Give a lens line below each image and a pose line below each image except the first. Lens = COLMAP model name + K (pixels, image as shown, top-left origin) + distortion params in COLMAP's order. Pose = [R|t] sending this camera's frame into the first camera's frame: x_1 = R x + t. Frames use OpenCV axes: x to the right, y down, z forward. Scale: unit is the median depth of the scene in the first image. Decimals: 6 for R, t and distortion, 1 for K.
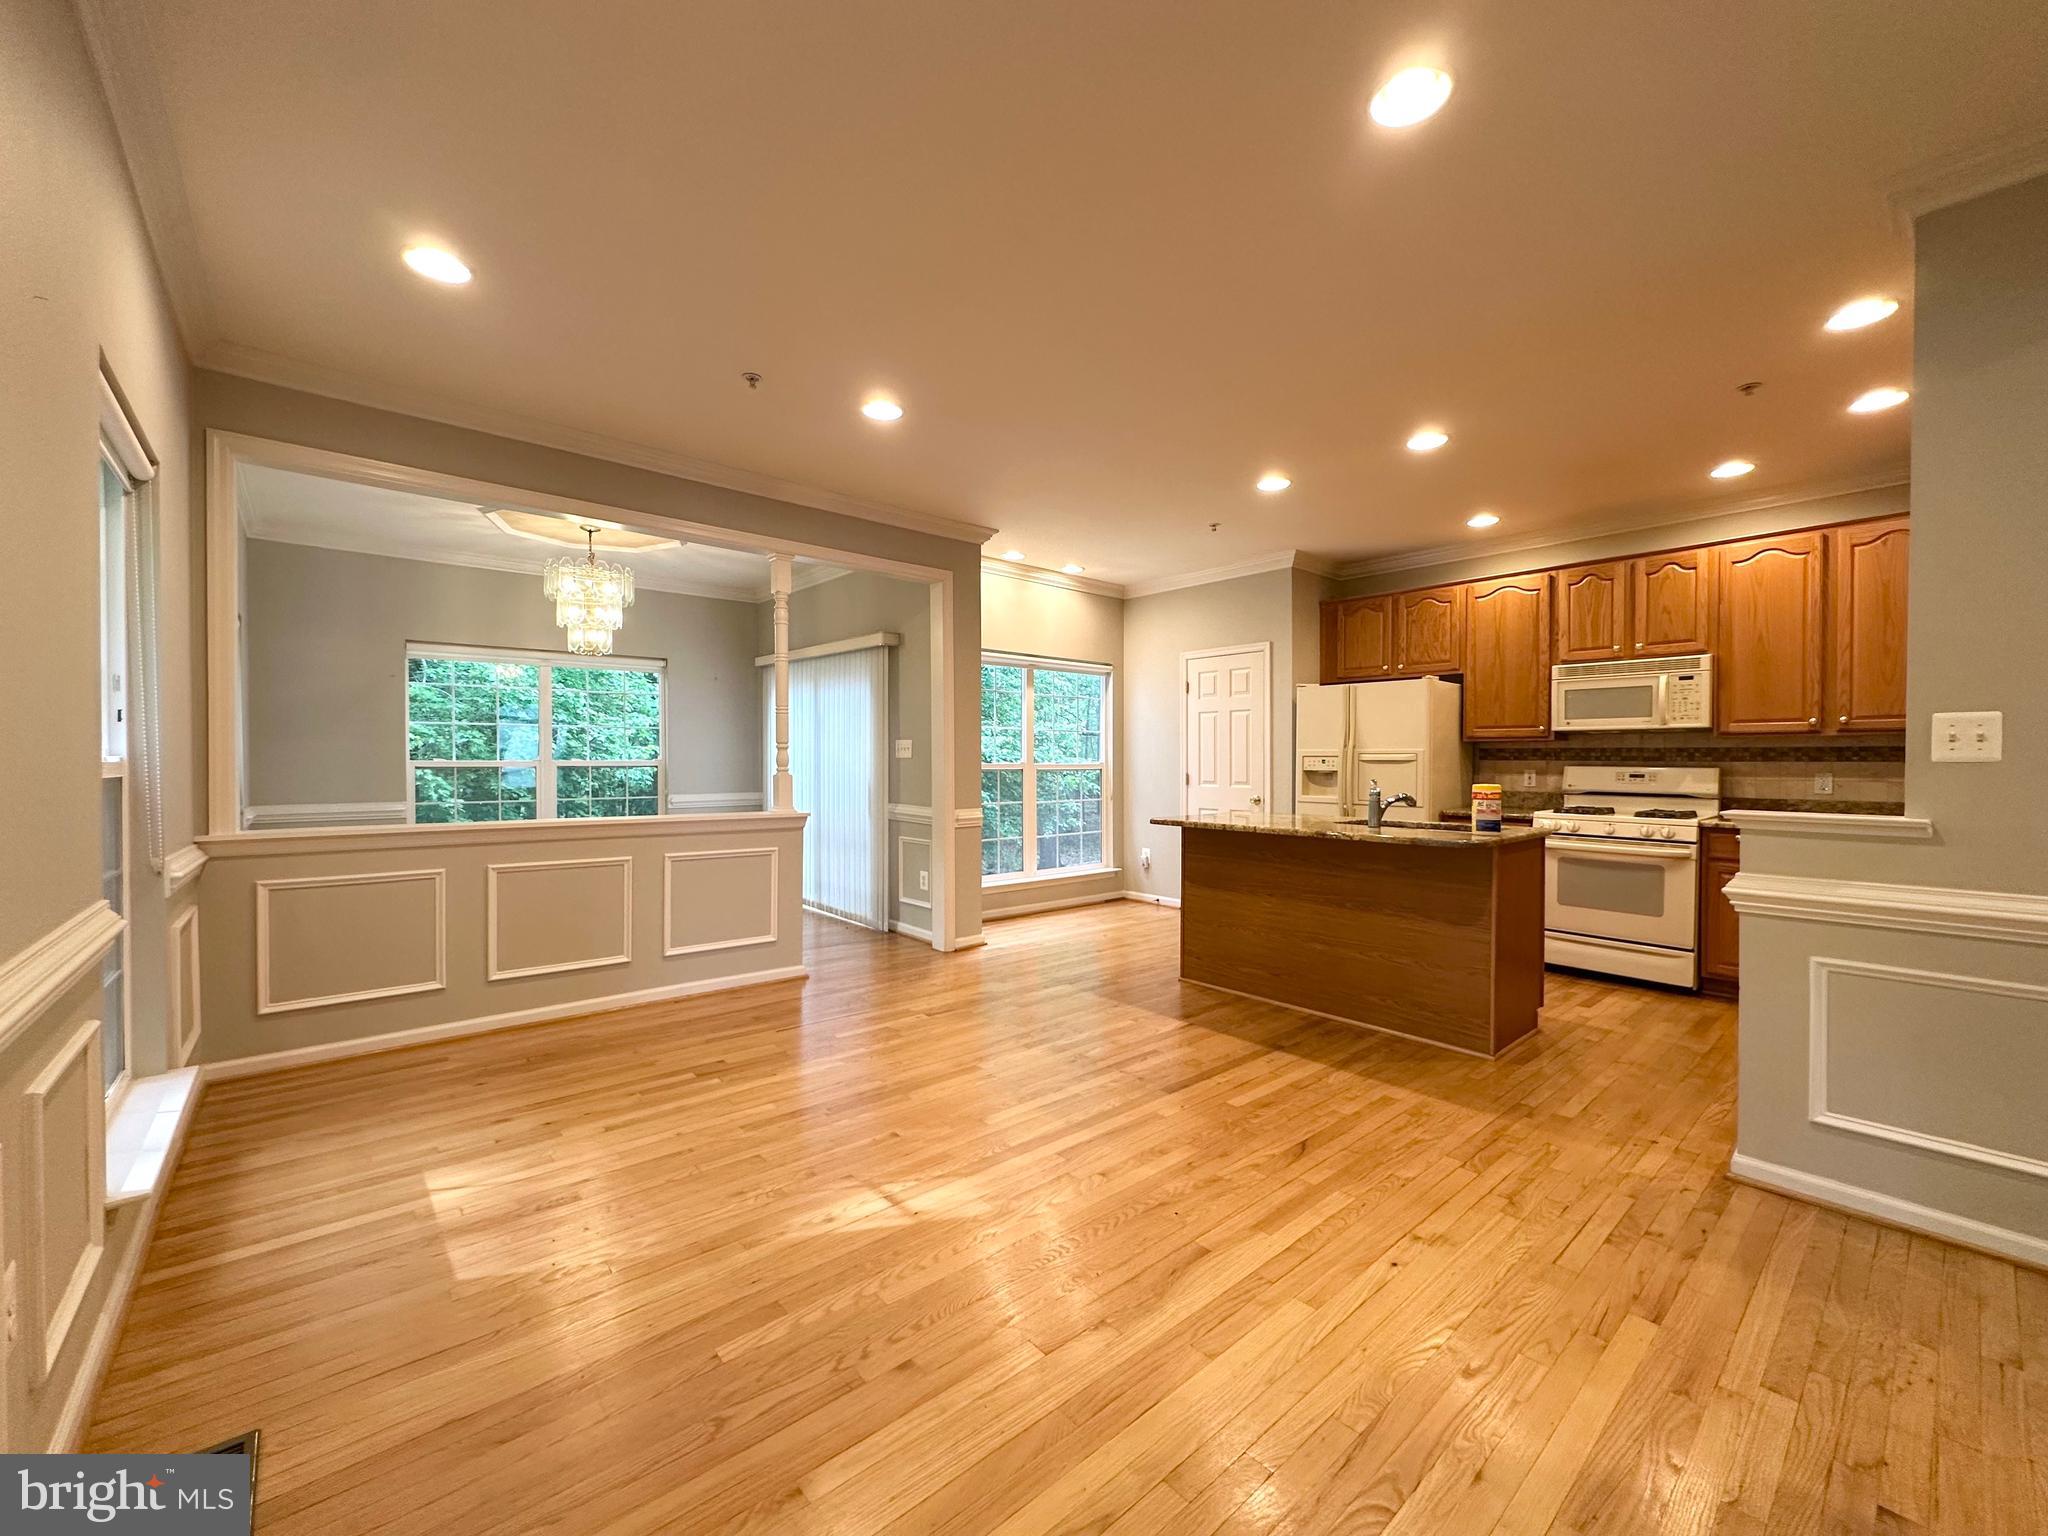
lens RADIAL K [[818.8, 0, 1022.7], [0, 818.8, 768.1], [0, 0, 1]] dist [-0.004824, 0.000579]
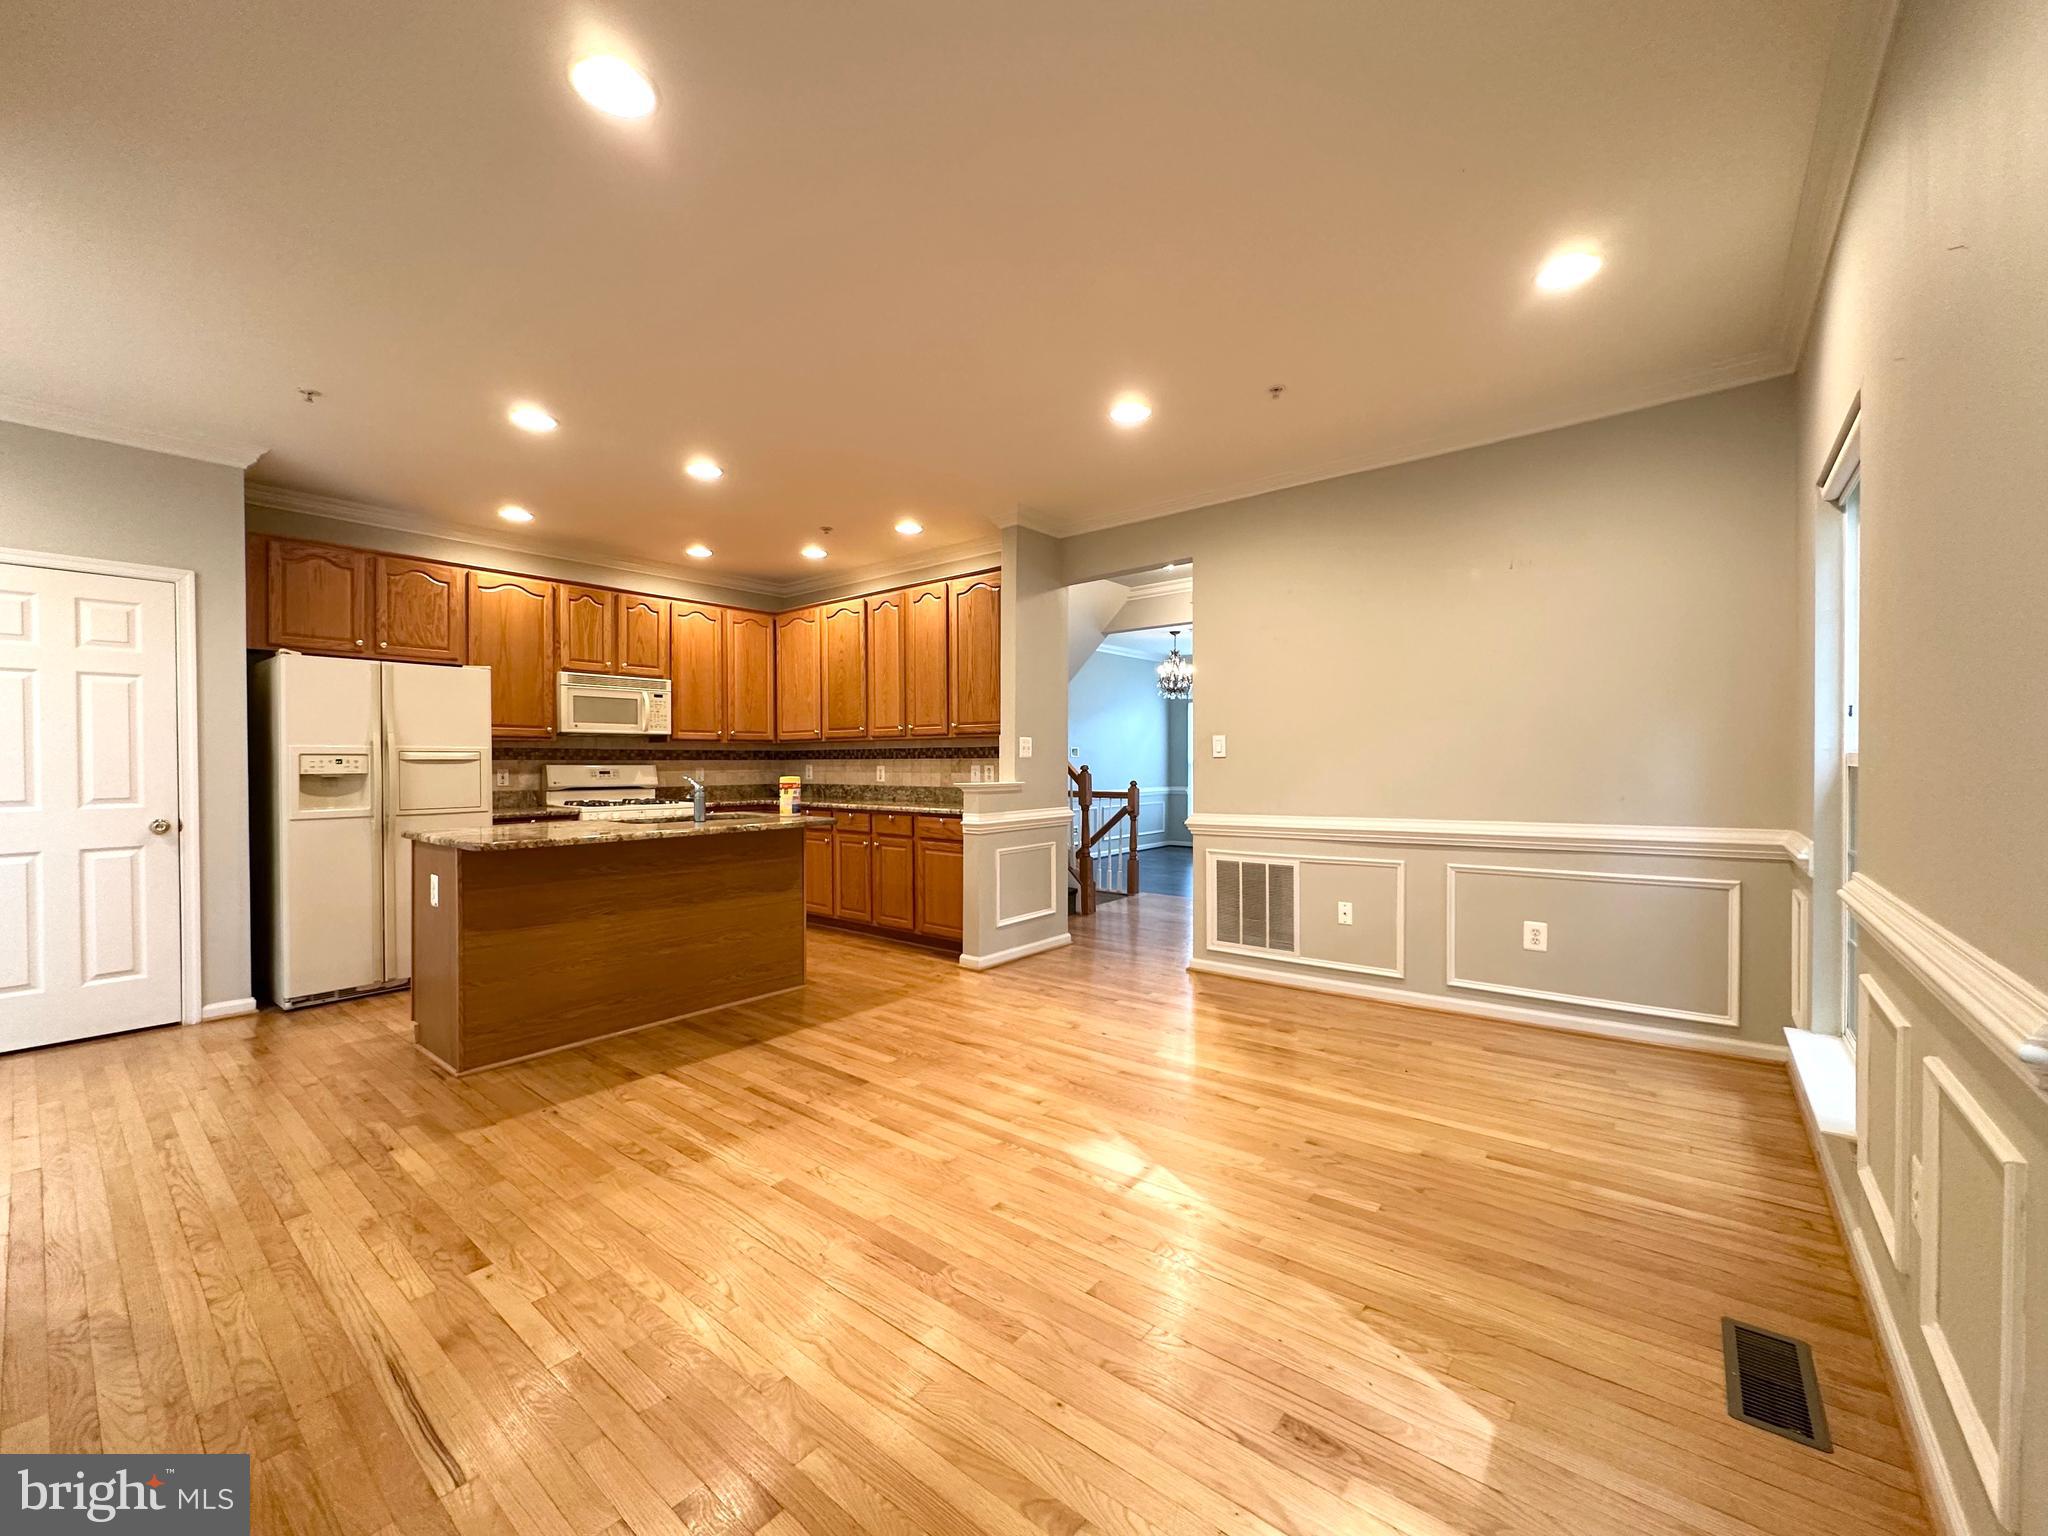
lens RADIAL K [[818.8, 0, 1022.7], [0, 818.8, 768.1], [0, 0, 1]] dist [-0.004824, 0.000579]
pose [[-0.174352, -0.009051, 0.984642, -0.579124], [0.014536, 0.999825, 0.011764, -0.002419], [-0.984576, 0.016364, -0.174190, 0.663136]]
